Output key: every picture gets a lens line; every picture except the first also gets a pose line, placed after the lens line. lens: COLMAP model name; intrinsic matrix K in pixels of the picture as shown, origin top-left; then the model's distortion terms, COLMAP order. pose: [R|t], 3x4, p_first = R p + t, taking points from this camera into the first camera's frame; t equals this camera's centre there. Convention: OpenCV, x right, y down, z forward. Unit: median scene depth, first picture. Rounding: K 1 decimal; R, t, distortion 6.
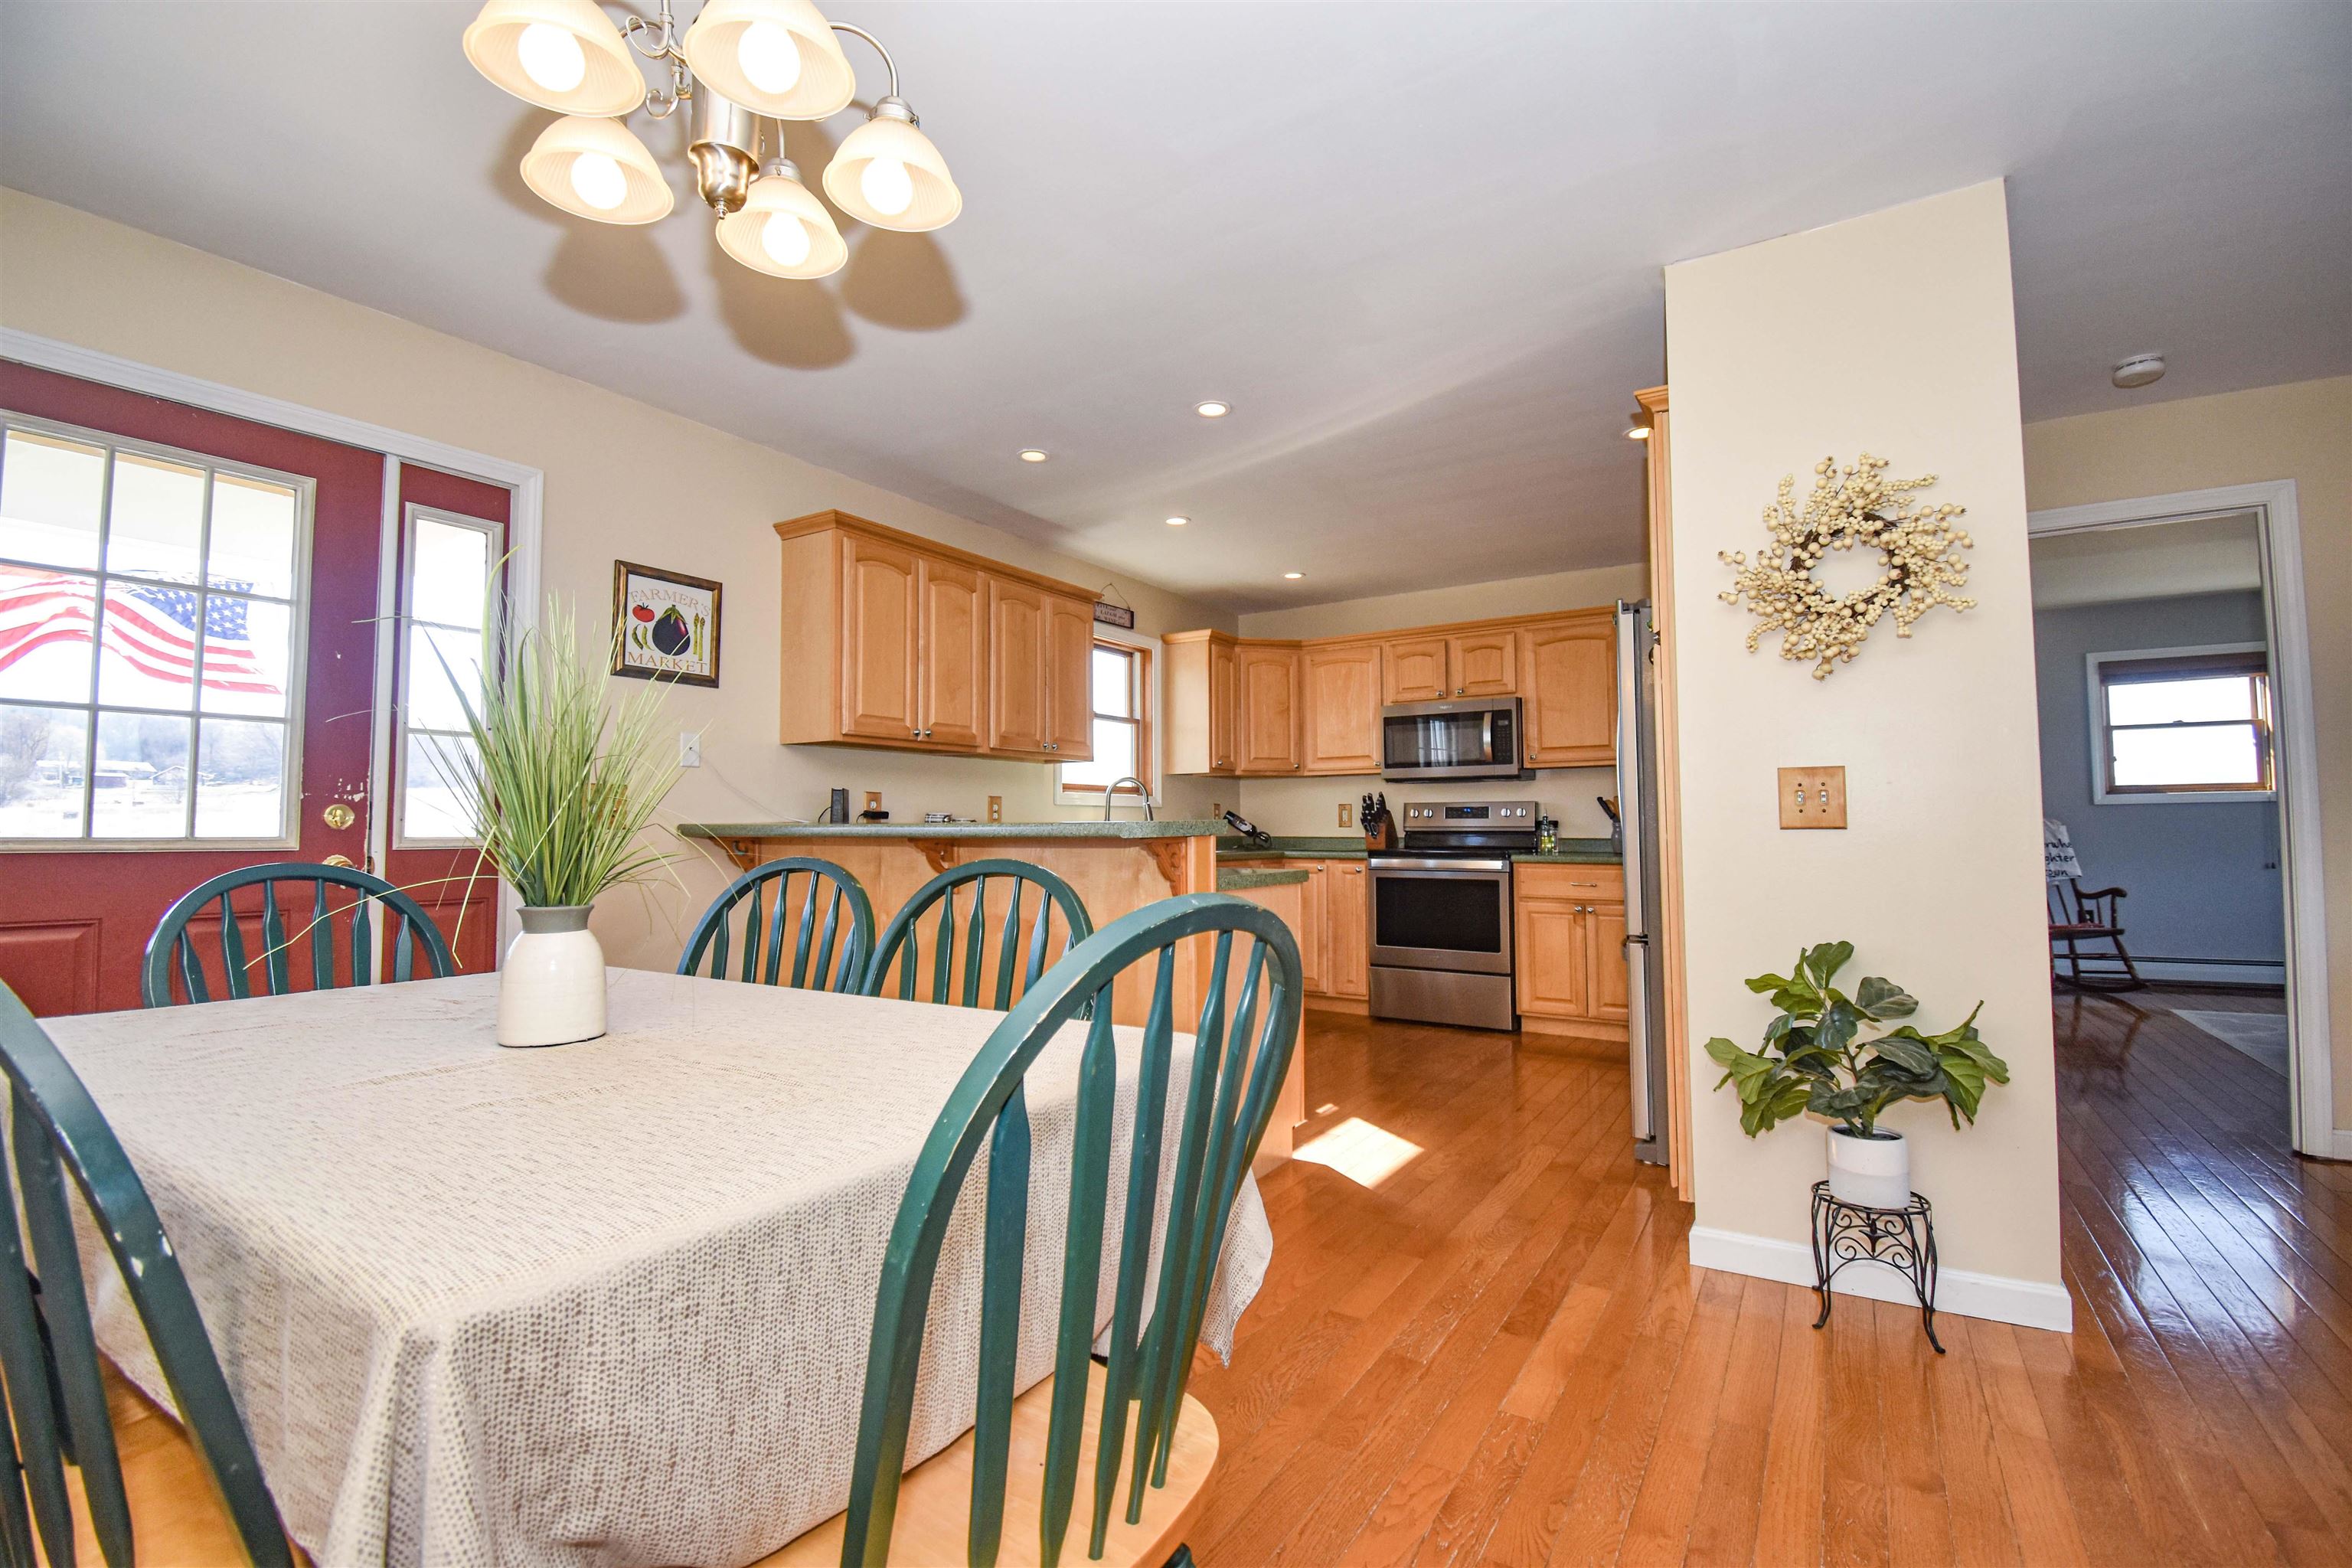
lens RADIAL K [[1031.0, 0, 1185.3], [0, 1031.0, 781.1], [0, 0, 1]] dist [-0.005392, -0.002508]
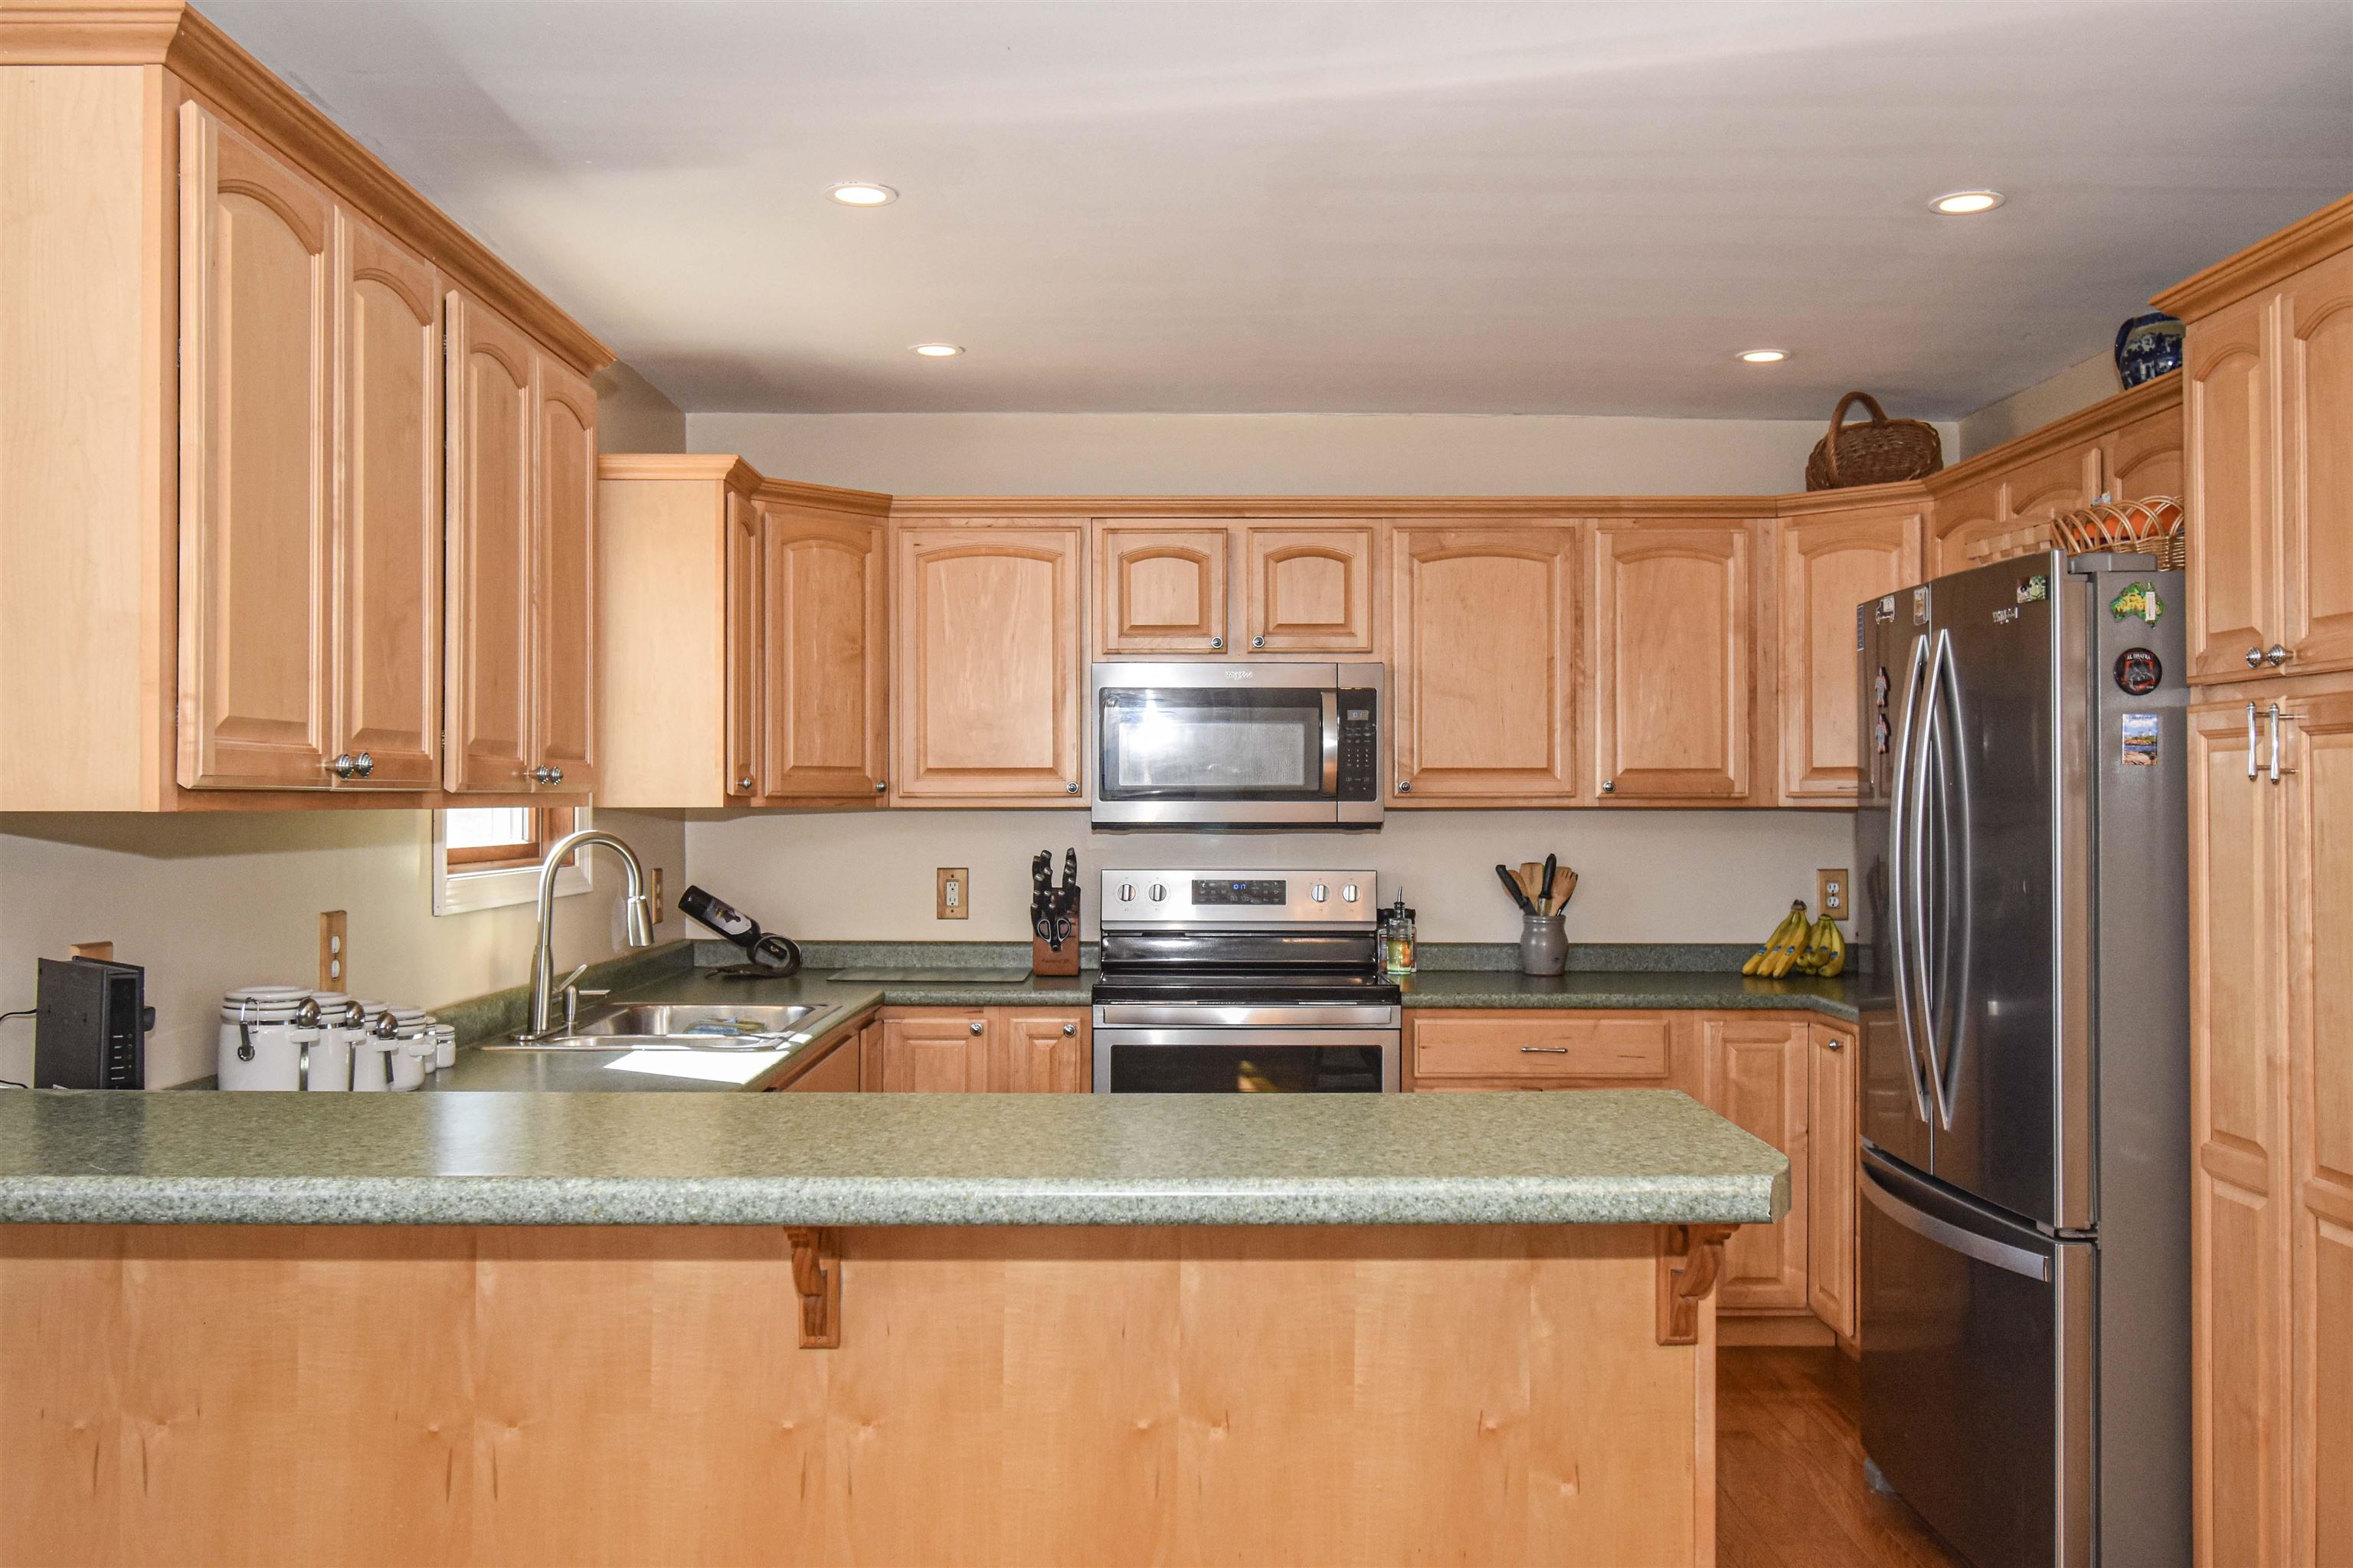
lens RADIAL K [[1999.8, 0, 1184.2], [0, 1999.8, 780.3], [0, 0, 1]] dist [0.008705, 0.002396]
pose [[0.839045, 0.010680, 0.543958, -0.357001], [-0.029929, 0.999199, 0.026547, -0.063577], [-0.543239, -0.038554, 0.838692, 0.332085]]
